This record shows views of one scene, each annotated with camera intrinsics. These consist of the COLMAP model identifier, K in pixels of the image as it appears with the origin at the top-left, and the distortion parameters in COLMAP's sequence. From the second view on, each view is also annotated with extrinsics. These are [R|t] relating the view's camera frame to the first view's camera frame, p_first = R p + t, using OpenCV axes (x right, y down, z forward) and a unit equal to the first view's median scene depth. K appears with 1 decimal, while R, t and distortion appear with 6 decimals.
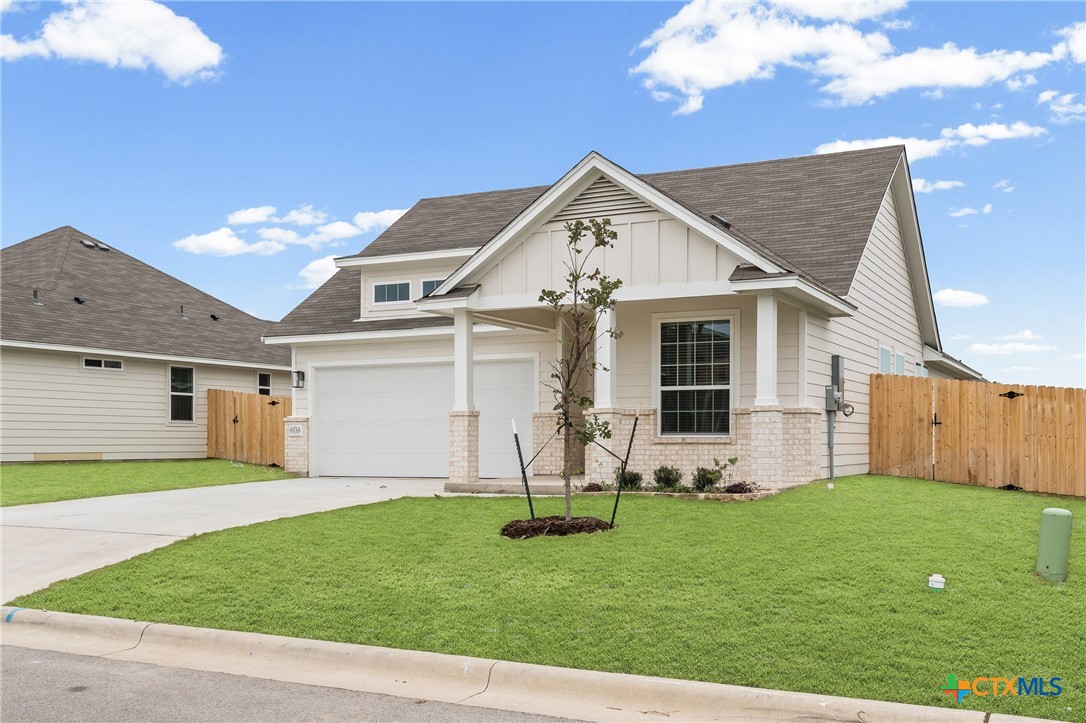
lens RADIAL K [[1071.8, 0, 542.8], [0, 1071.8, 362.5], [0, 0, 1]] dist [-0.000044, 0.000000]
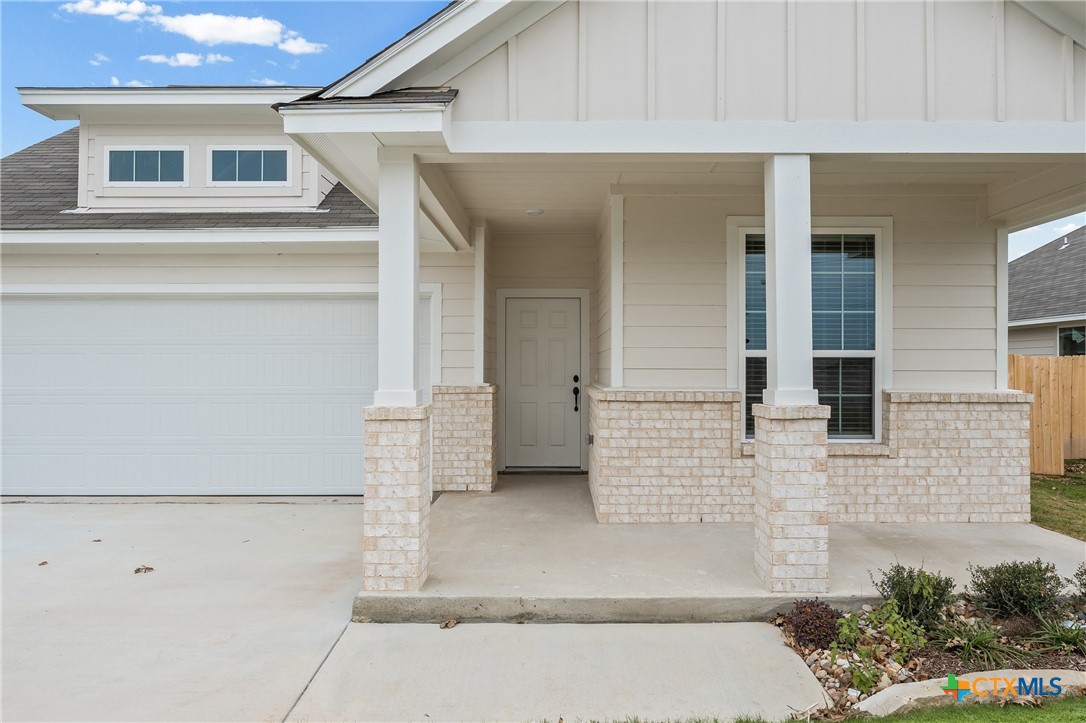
lens RADIAL K [[679.9, 0, 550.7], [0, 679.9, 344.2], [0, 0, 1]] dist [-0.002959, 0.000989]
pose [[0.897509, 0.016814, 0.440674, -0.136337], [-0.033539, 0.998981, 0.030193, 0.012770], [-0.439718, -0.041878, 0.897159, 0.753366]]
